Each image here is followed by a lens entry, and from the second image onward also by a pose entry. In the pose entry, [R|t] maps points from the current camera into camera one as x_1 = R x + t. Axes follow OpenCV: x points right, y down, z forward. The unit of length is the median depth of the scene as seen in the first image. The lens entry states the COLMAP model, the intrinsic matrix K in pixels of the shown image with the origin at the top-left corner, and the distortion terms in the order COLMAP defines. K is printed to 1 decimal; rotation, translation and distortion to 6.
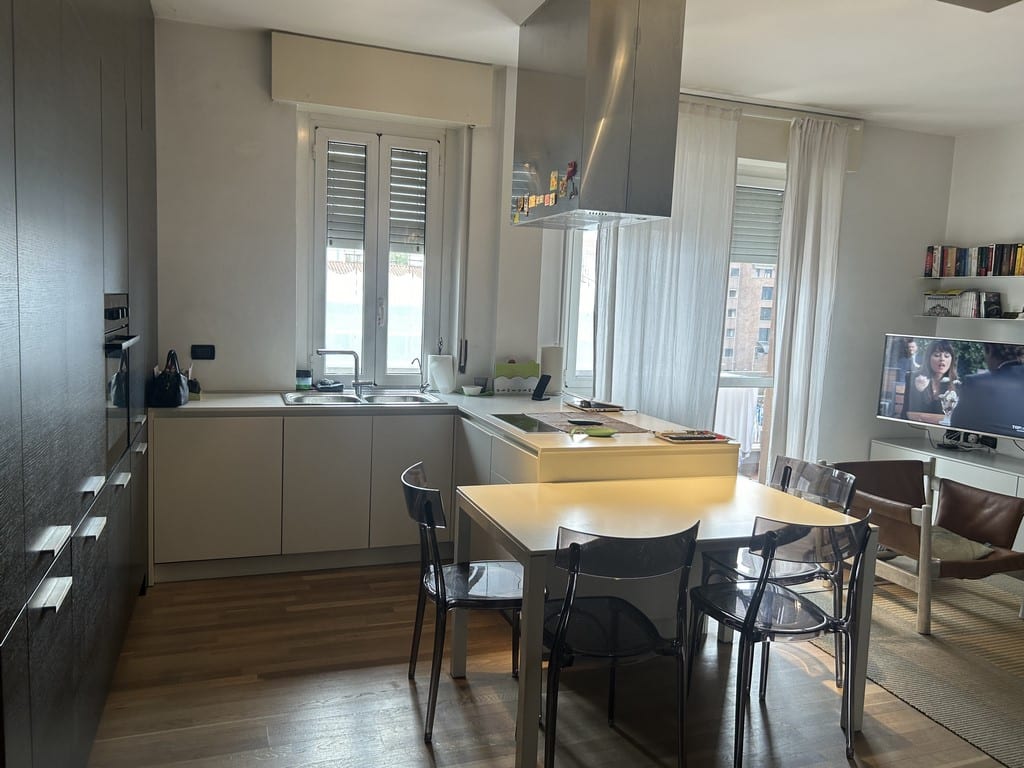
lens RADIAL K [[764.3, 0, 517.4], [0, 764.3, 379.8], [0, 0, 1]] dist [0.000582, -0.008896]
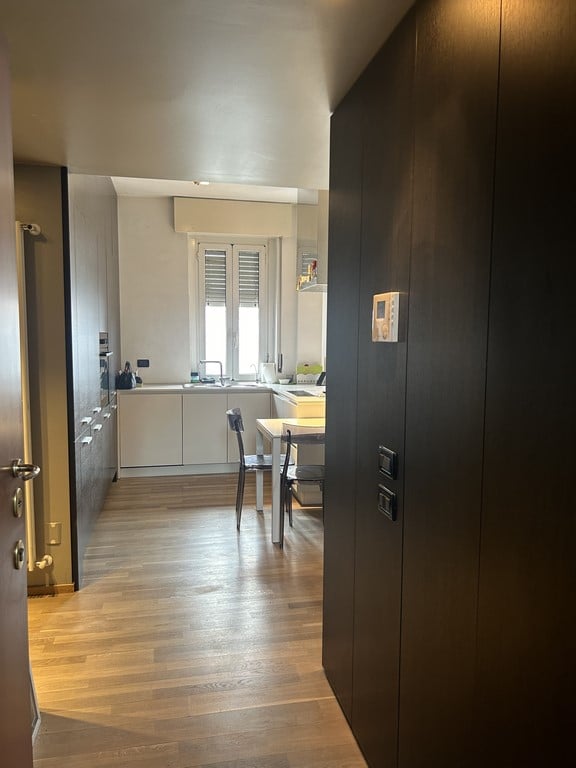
lens RADIAL K [[573.2, 0, 289.0], [0, 573.2, 388.7], [0, 0, 1]] dist [0.000582, -0.008896]
pose [[0.988168, -0.017805, -0.152337, 0.164717], [0.015837, 0.999775, -0.014123, 0.051972], [0.152555, 0.011543, 0.988228, -0.357465]]
